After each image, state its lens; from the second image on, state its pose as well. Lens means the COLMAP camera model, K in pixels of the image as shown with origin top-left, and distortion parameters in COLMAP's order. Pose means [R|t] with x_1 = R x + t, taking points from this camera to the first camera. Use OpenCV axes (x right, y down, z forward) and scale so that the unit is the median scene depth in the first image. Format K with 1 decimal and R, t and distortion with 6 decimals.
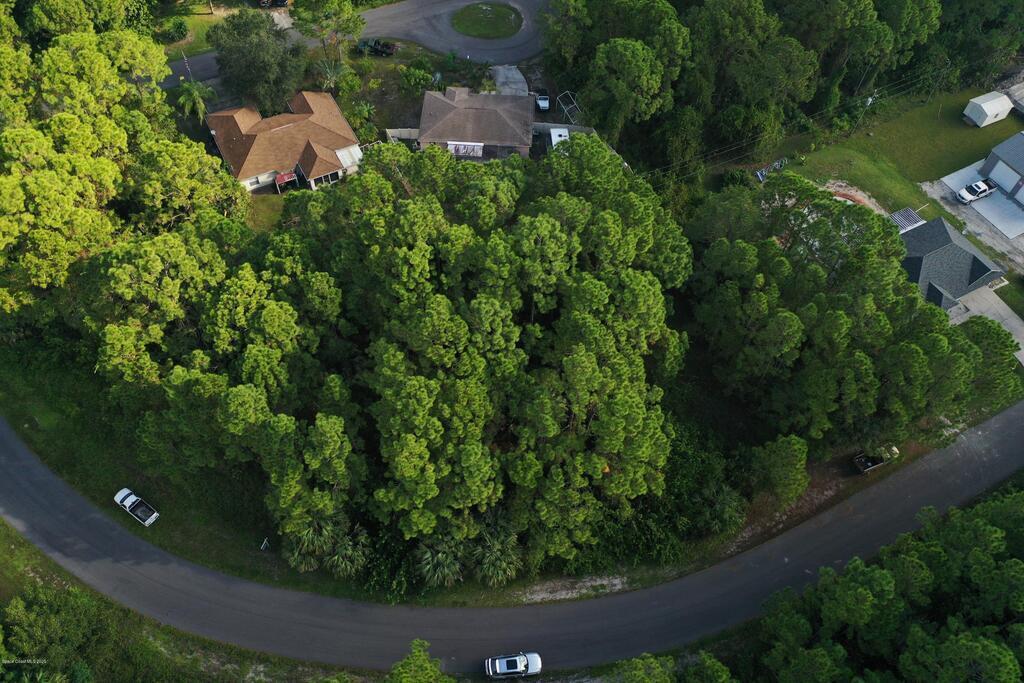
lens RADIAL K [[815.4, 0, 512.0], [0, 815.4, 341.5], [0, 0, 1]] dist [0.010464, 0.004253]
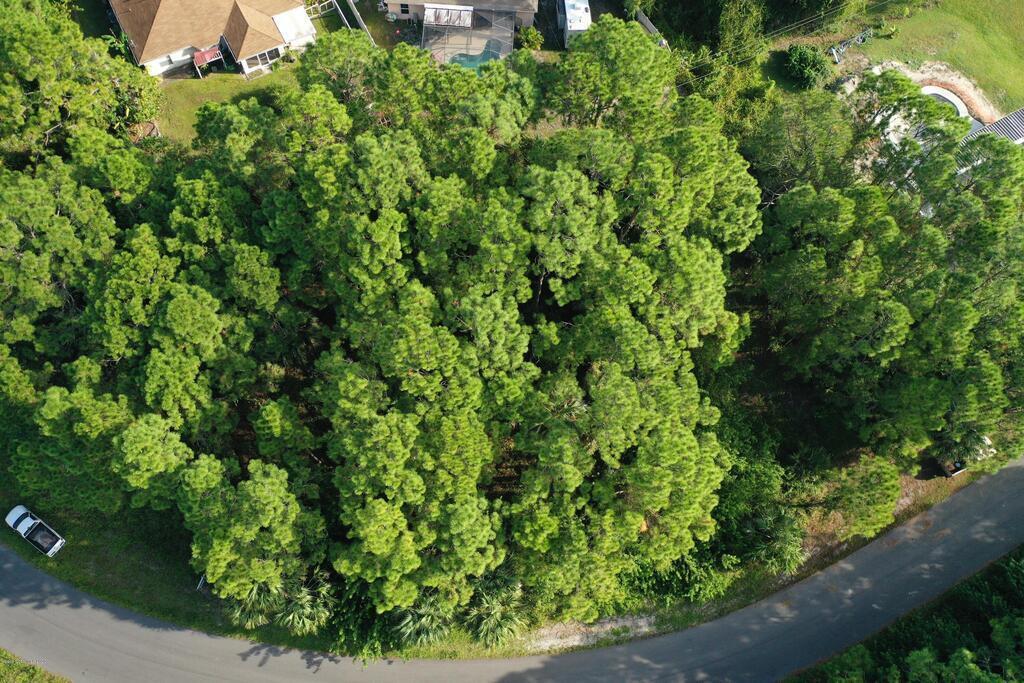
lens RADIAL K [[812.9, 0, 512.0], [0, 812.9, 341.5], [0, 0, 1]] dist [0.002253, 0.005518]
pose [[0.999788, 0.002983, 0.020350, -0.019460], [-0.007738, 0.971290, 0.237772, -0.172719], [-0.019056, -0.237879, 0.971108, 0.290422]]
